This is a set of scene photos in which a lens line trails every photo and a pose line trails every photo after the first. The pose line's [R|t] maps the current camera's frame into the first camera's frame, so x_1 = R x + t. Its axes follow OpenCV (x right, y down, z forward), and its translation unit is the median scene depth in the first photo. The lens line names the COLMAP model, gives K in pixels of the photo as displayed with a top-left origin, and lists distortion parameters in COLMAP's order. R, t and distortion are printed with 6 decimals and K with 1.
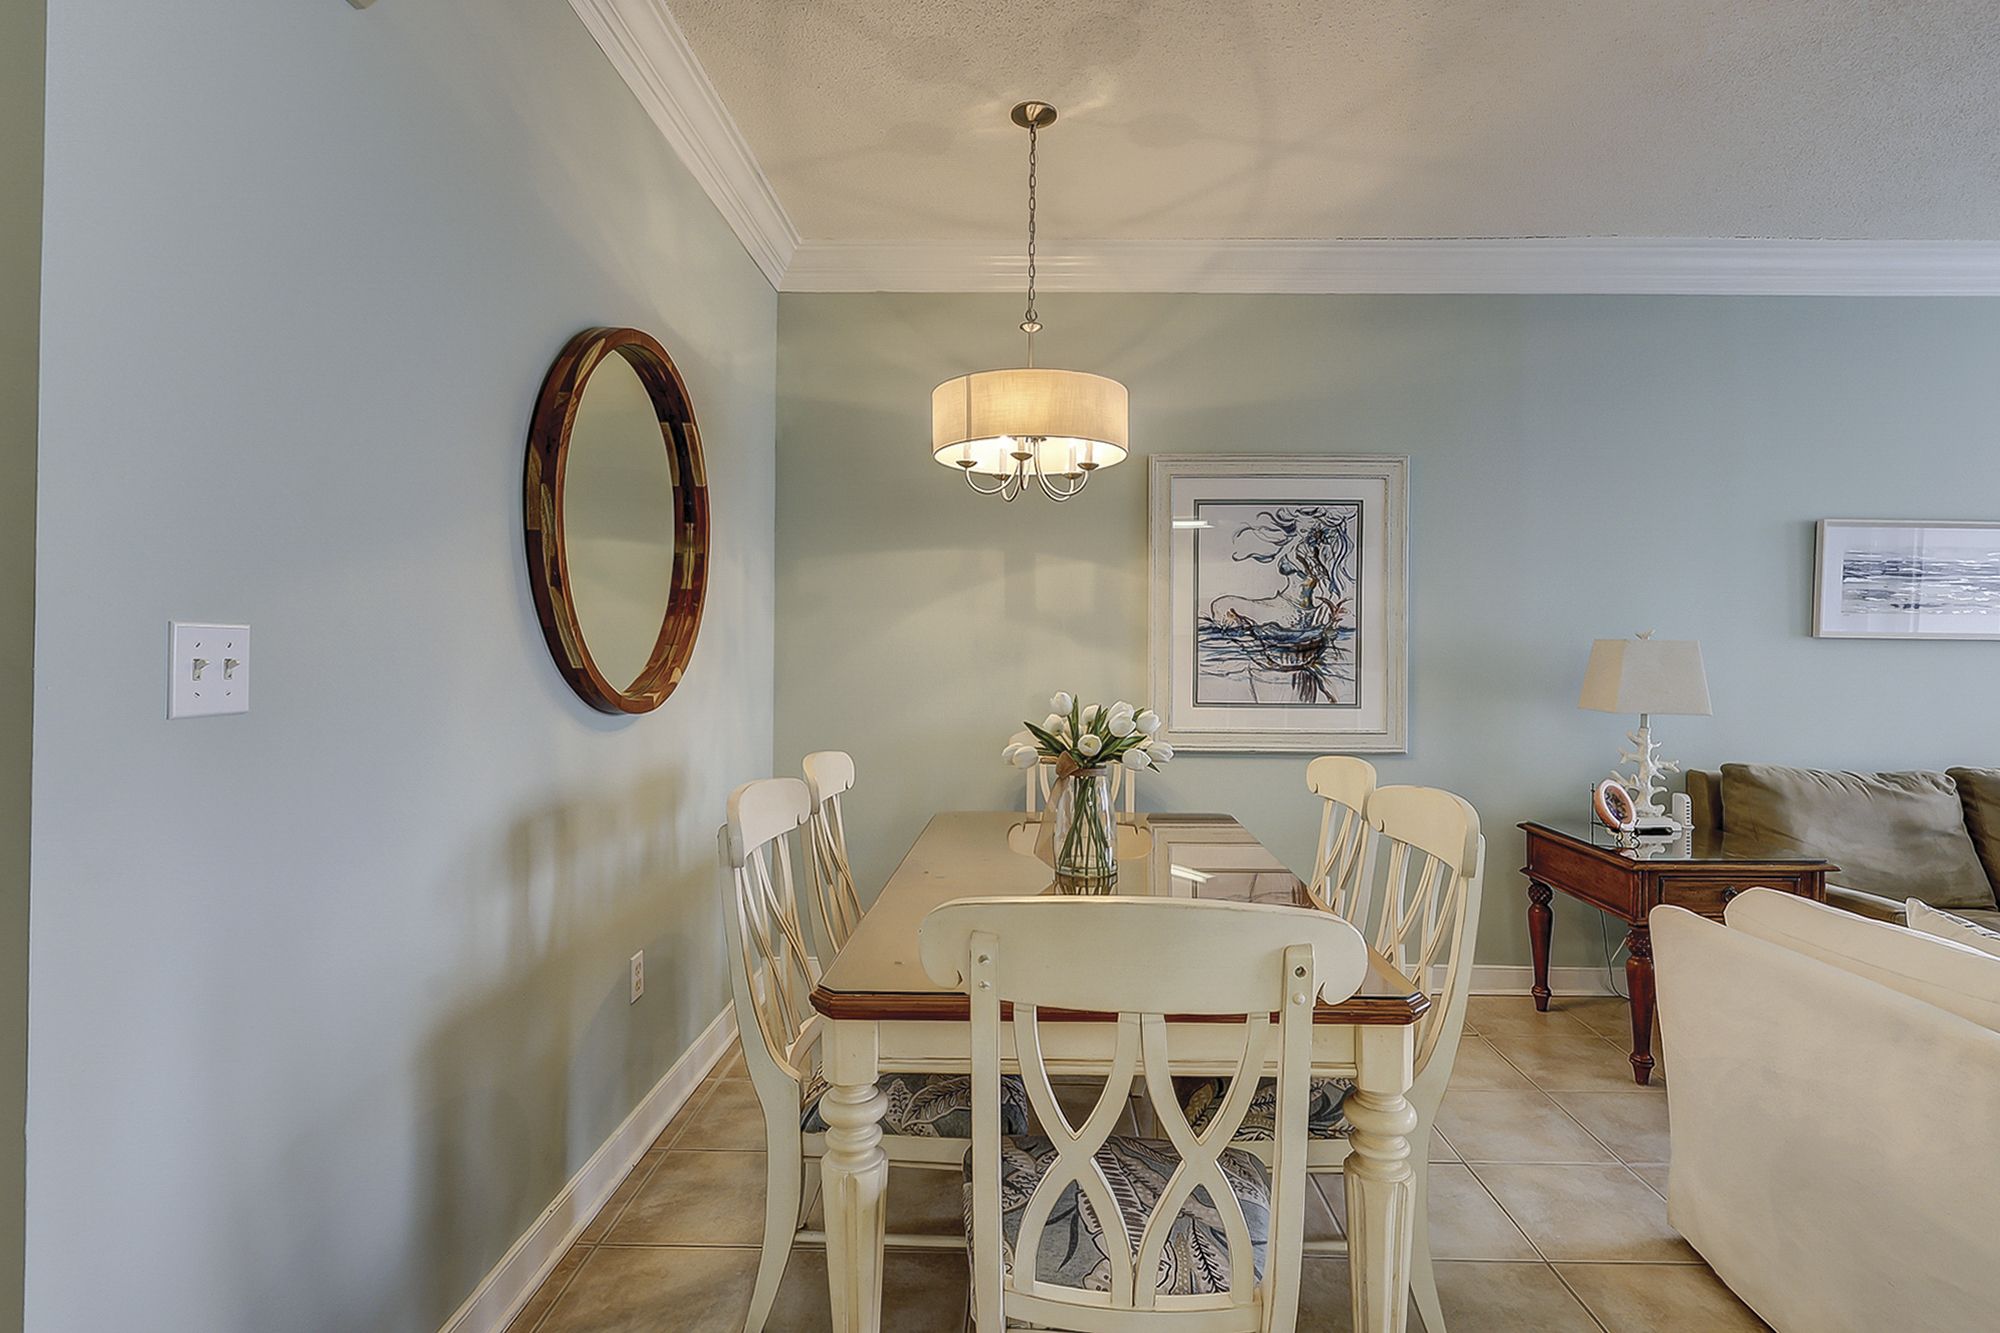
lens RADIAL K [[966.9, 0, 1027.7], [0, 966.9, 650.3], [0, 0, 1]] dist [-0.005846, -0.000391]
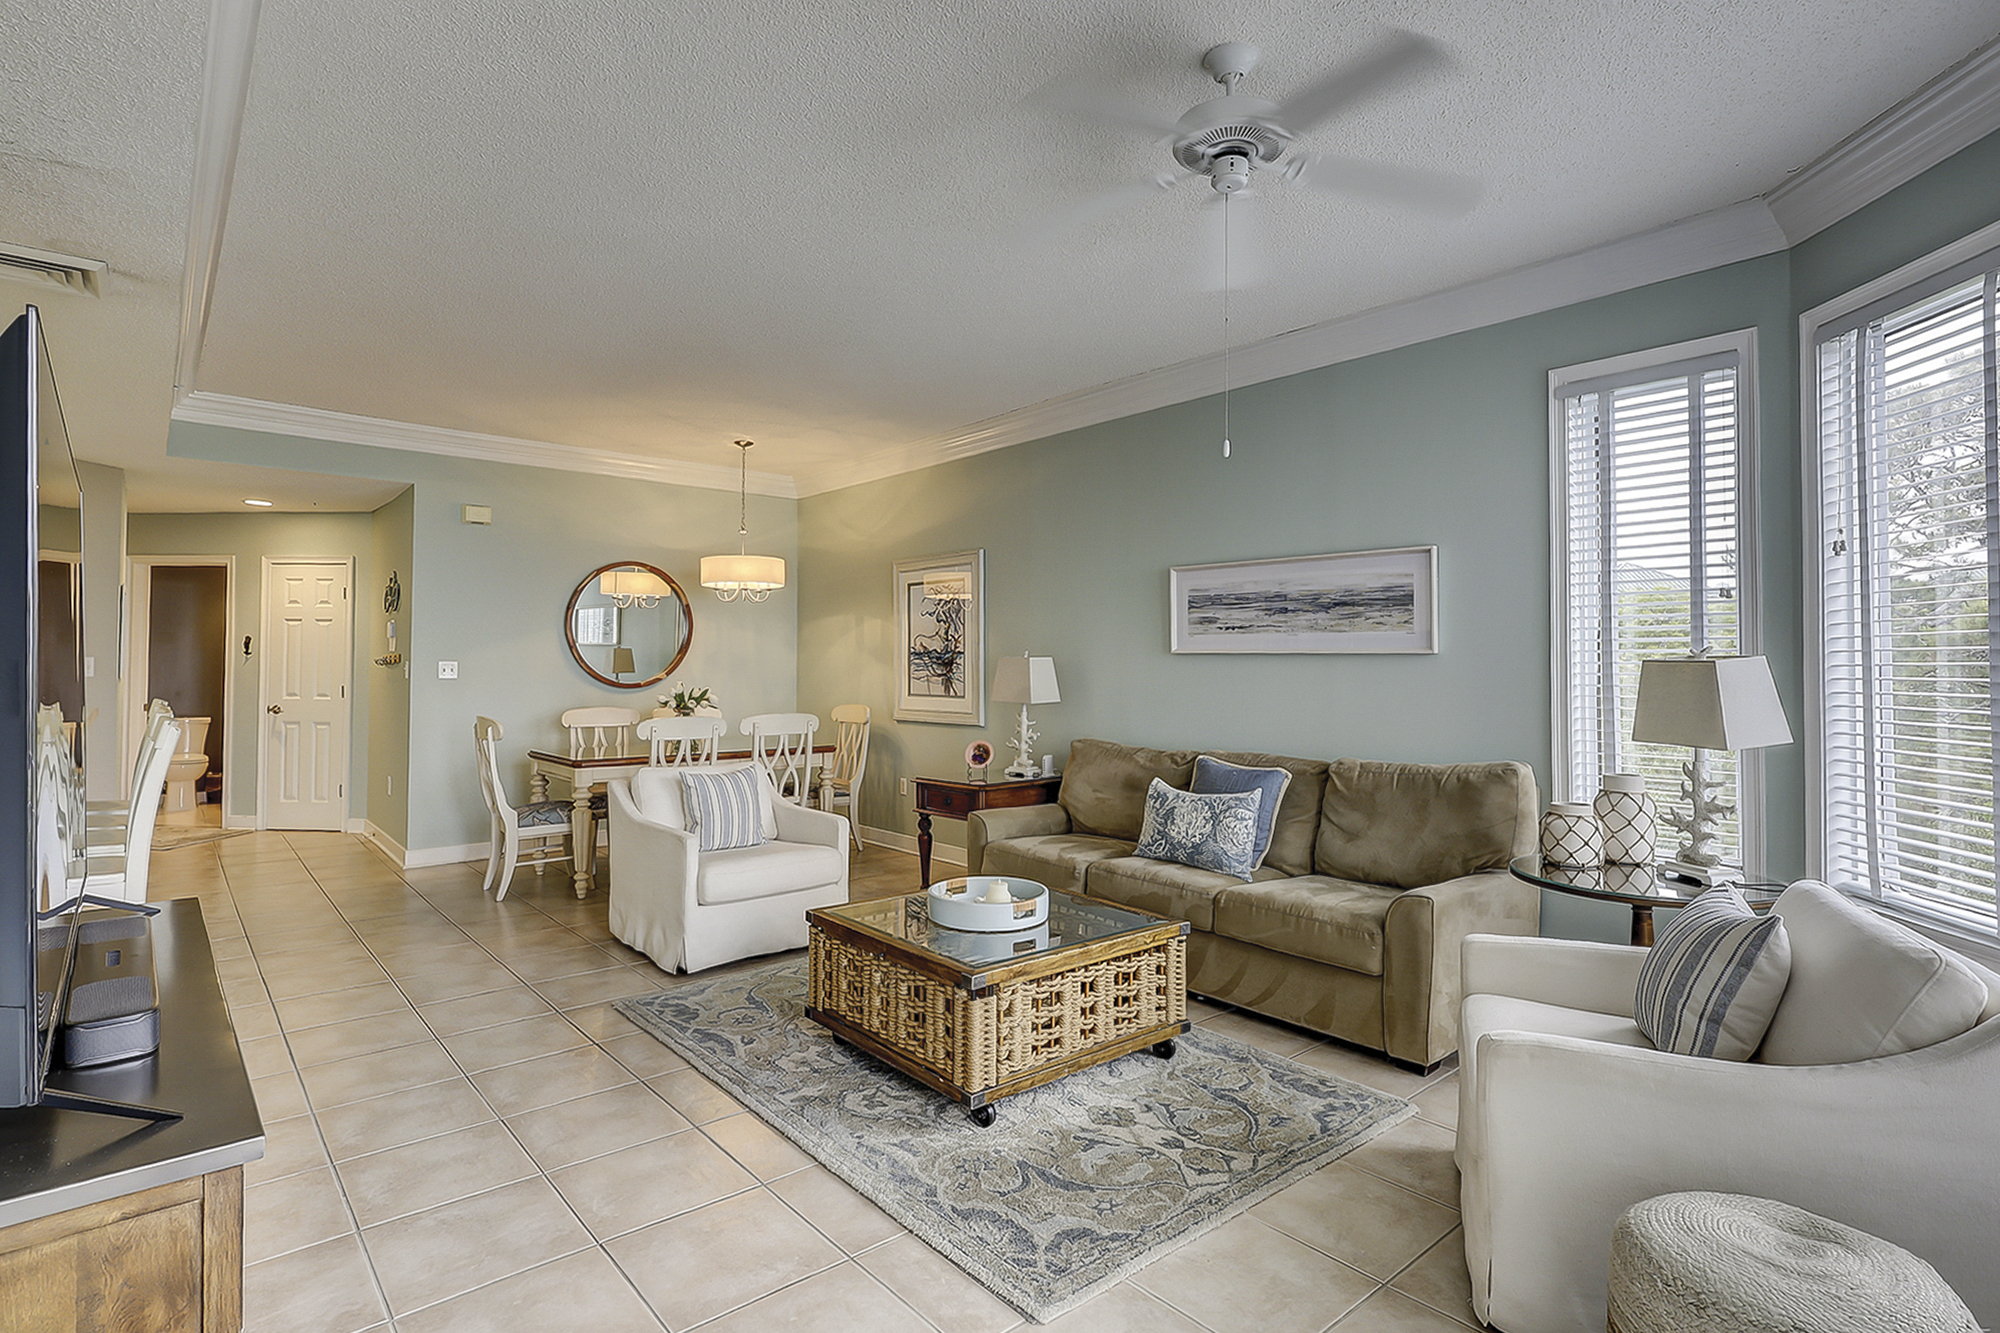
lens RADIAL K [[966.9, 0, 1027.1], [0, 966.9, 685.4], [0, 0, 1]] dist [-0.005846, -0.000391]
pose [[0.685867, 0.009144, -0.727670, 1.880104], [0.004607, 0.999846, 0.016906, 0.009502], [0.727713, -0.014948, 0.685719, -0.118134]]
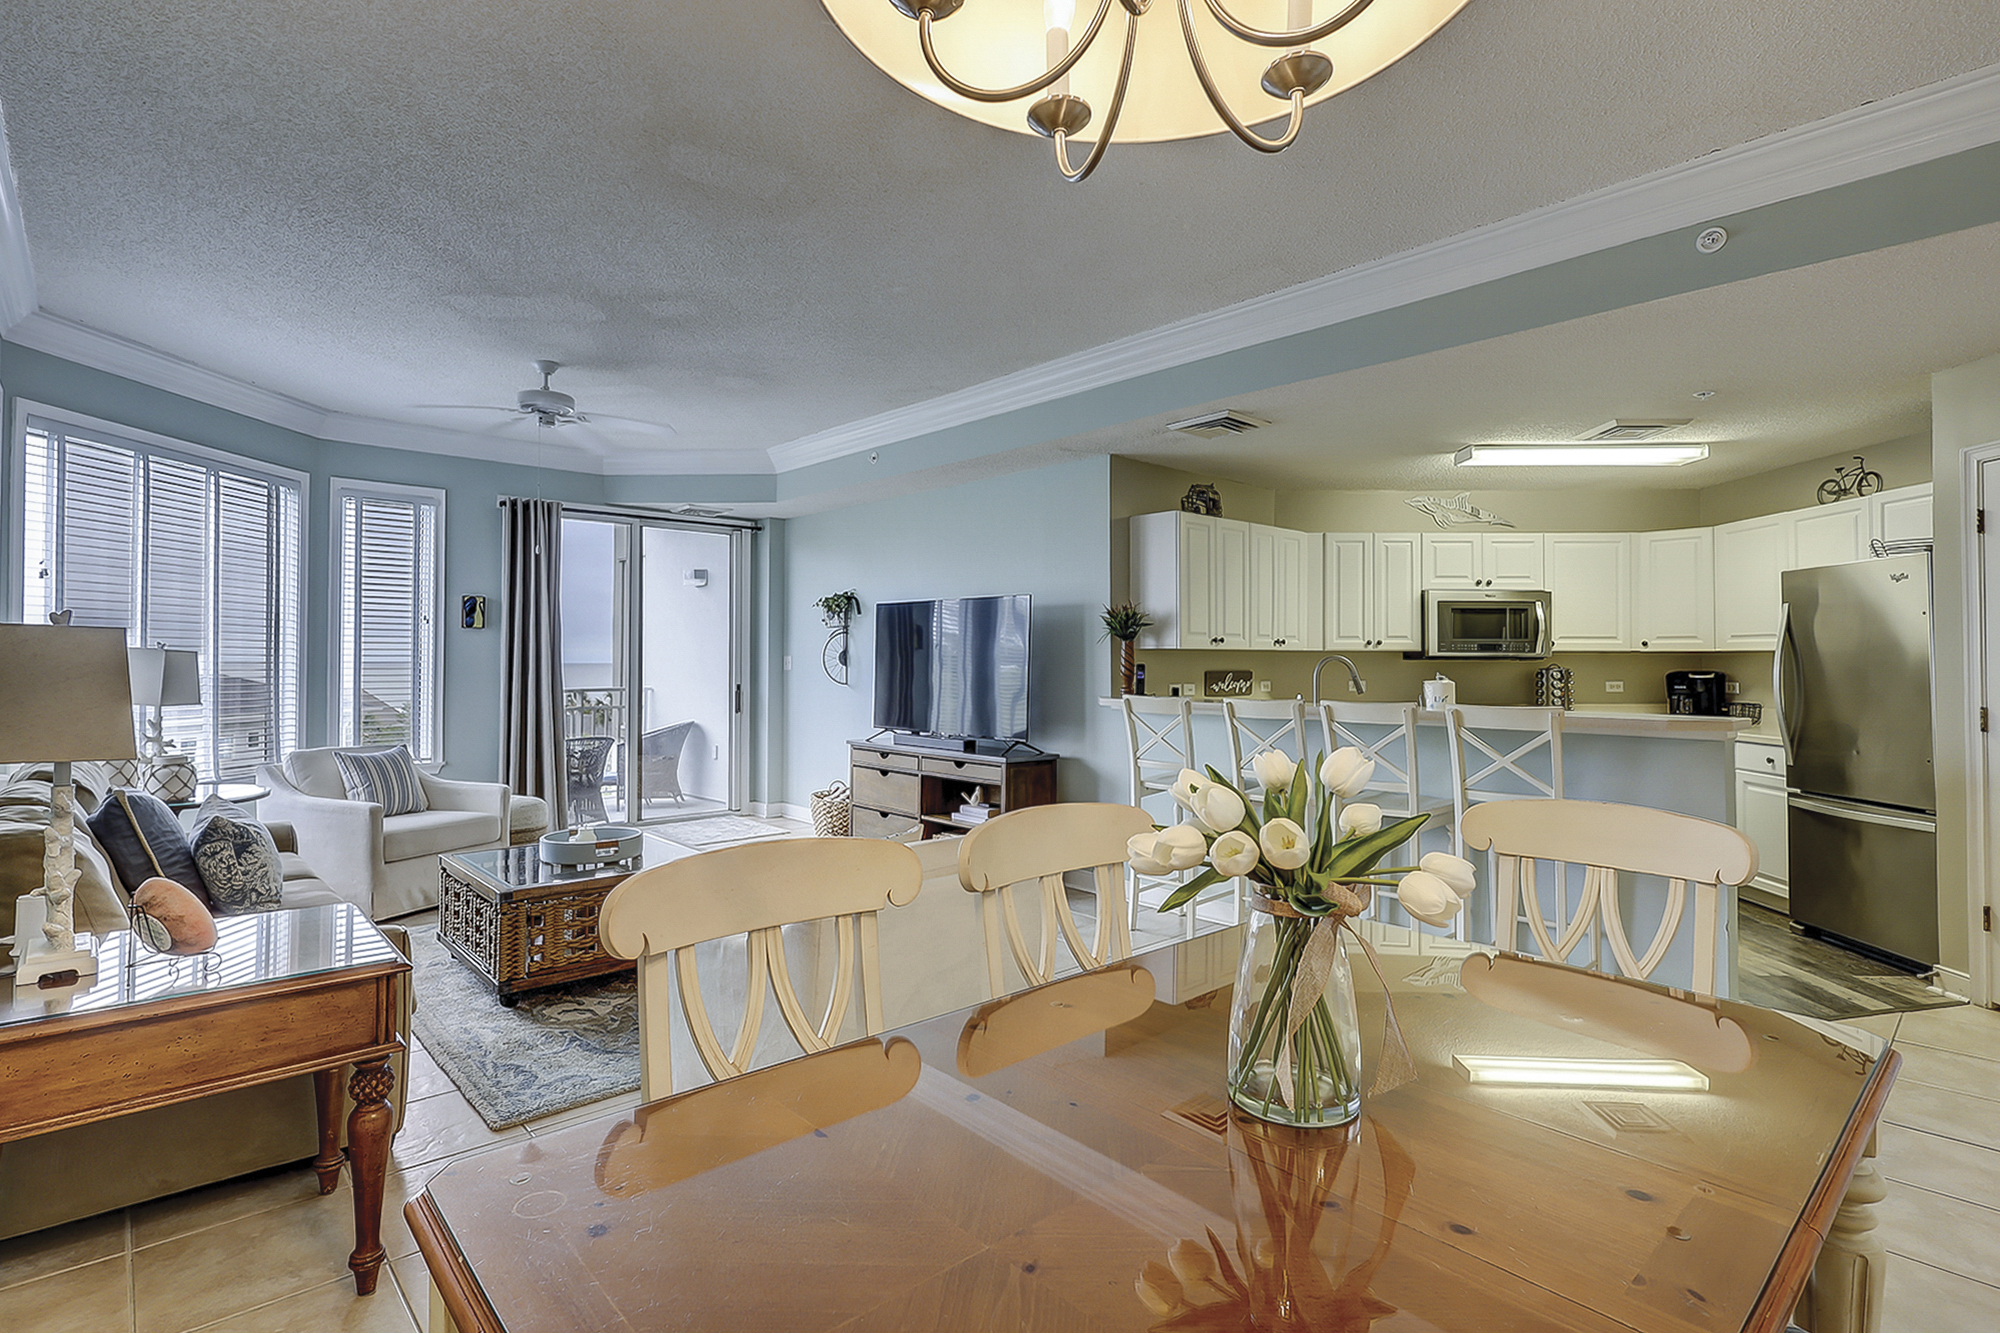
lens RADIAL K [[966.9, 0, 1001.9], [0, 966.9, 645.9], [0, 0, 1]] dist [-0.005846, -0.000391]
pose [[-0.694410, 0.000088, 0.719580, -0.141005], [-0.010308, 0.999896, -0.010069, -0.000971], [-0.719506, -0.014409, -0.694337, 1.025477]]
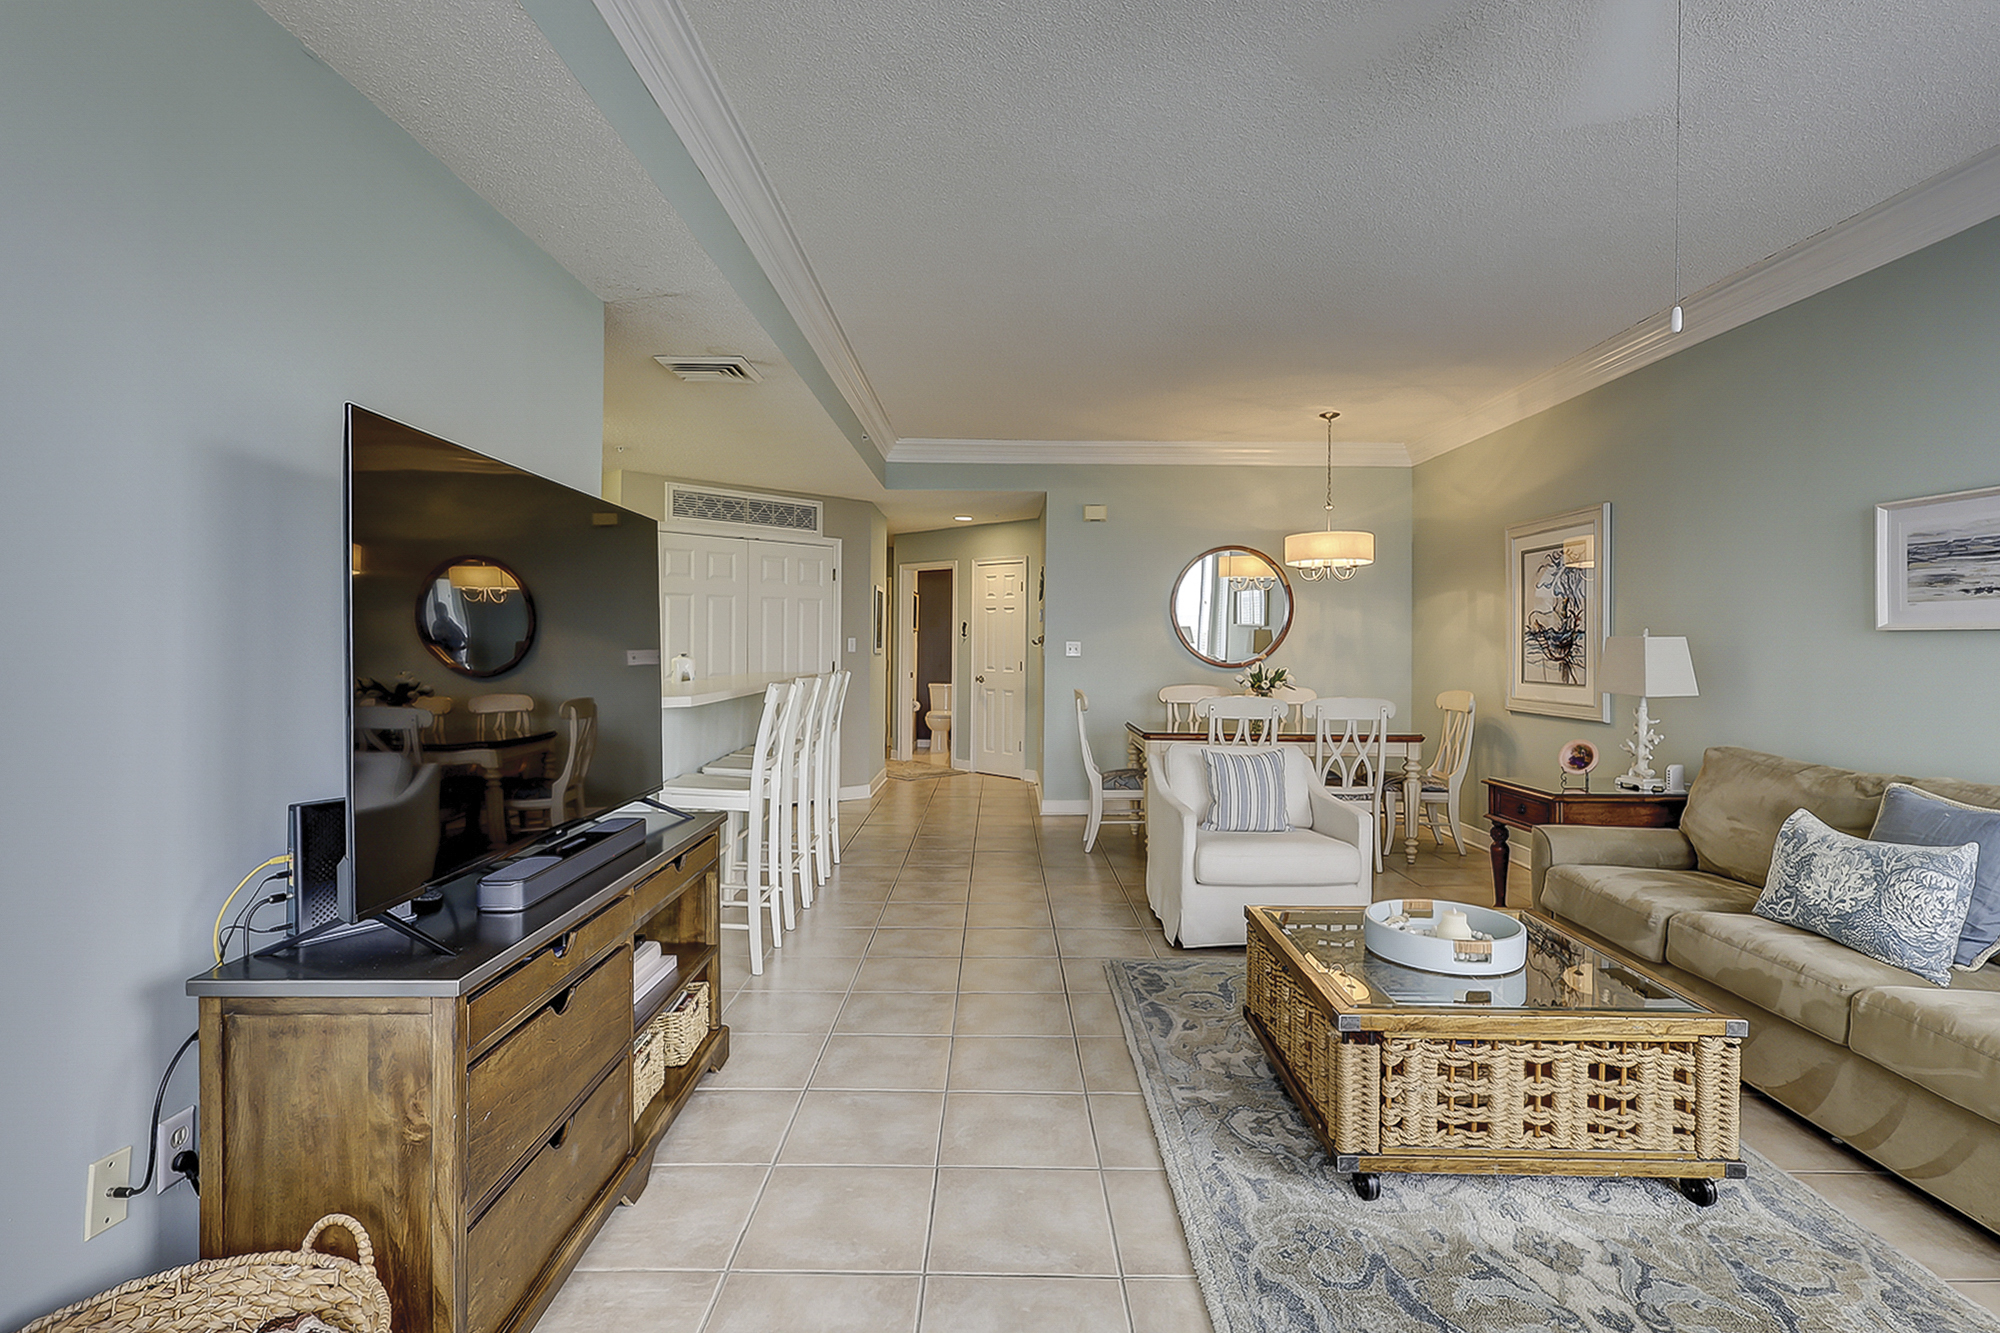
lens RADIAL K [[966.9, 0, 1041.8], [0, 966.9, 677.3], [0, 0, 1]] dist [-0.005846, -0.000391]
pose [[0.046588, 0.026924, -0.998551, 1.923131], [-0.004262, 0.999633, 0.026754, 0.012153], [0.998905, 0.003009, 0.046685, 0.157013]]
